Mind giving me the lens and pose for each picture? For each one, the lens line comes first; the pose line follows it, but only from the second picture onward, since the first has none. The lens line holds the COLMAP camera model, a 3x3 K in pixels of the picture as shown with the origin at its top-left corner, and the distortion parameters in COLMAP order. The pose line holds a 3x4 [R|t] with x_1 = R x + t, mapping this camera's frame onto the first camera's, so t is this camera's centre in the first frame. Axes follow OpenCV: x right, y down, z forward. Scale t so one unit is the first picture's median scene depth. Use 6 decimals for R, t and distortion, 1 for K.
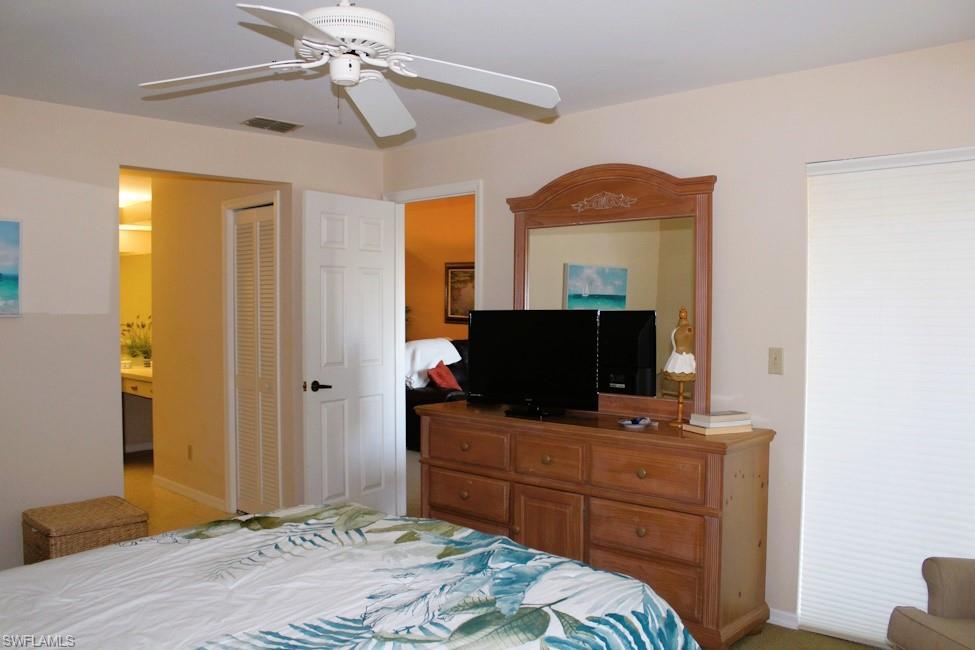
lens RADIAL K [[817.3, 0, 487.5], [0, 817.3, 325.0], [0, 0, 1]] dist [-0.129294, 0.011138]
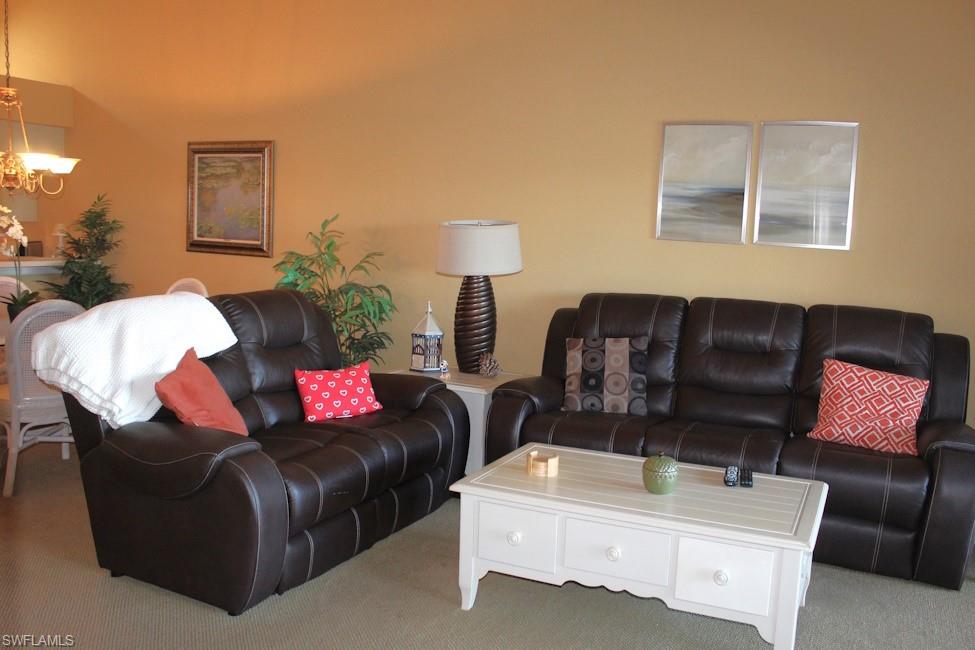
lens RADIAL K [[817.3, 0, 487.5], [0, 817.3, 325.0], [0, 0, 1]] dist [-0.129294, 0.011138]
pose [[0.948890, -0.005593, 0.315556, -0.041471], [-0.023527, 0.995808, 0.088395, -0.007523], [-0.314727, -0.091301, 0.944781, 0.567013]]
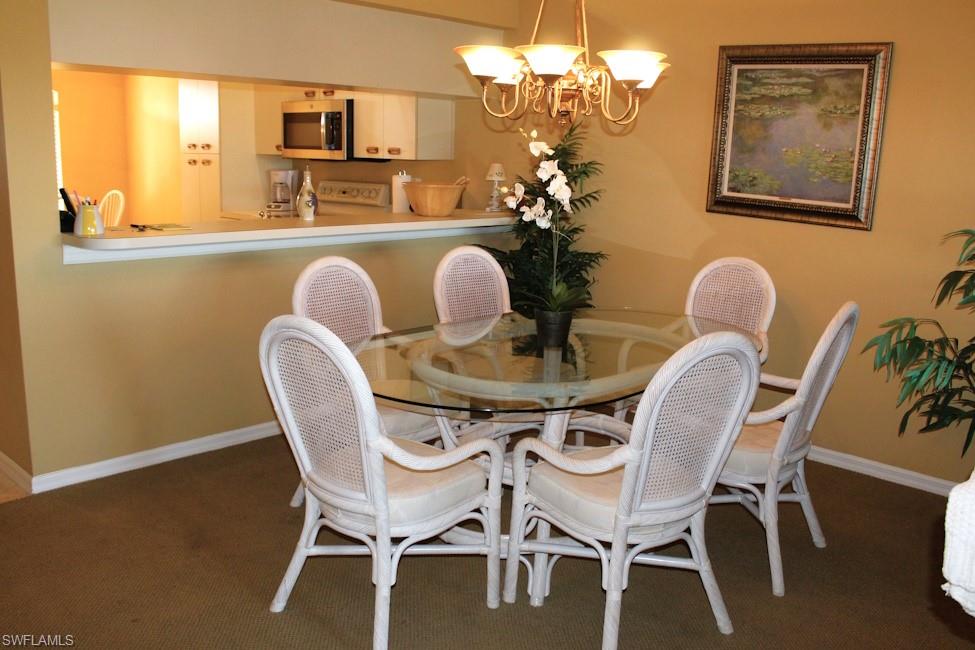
lens RADIAL K [[817.3, 0, 487.5], [0, 817.3, 325.0], [0, 0, 1]] dist [-0.129294, 0.011138]
pose [[0.999265, 0.036076, -0.012999, -0.198211], [-0.033182, 0.983394, 0.178422, -0.019046], [0.019220, -0.177860, 0.983868, 0.852770]]
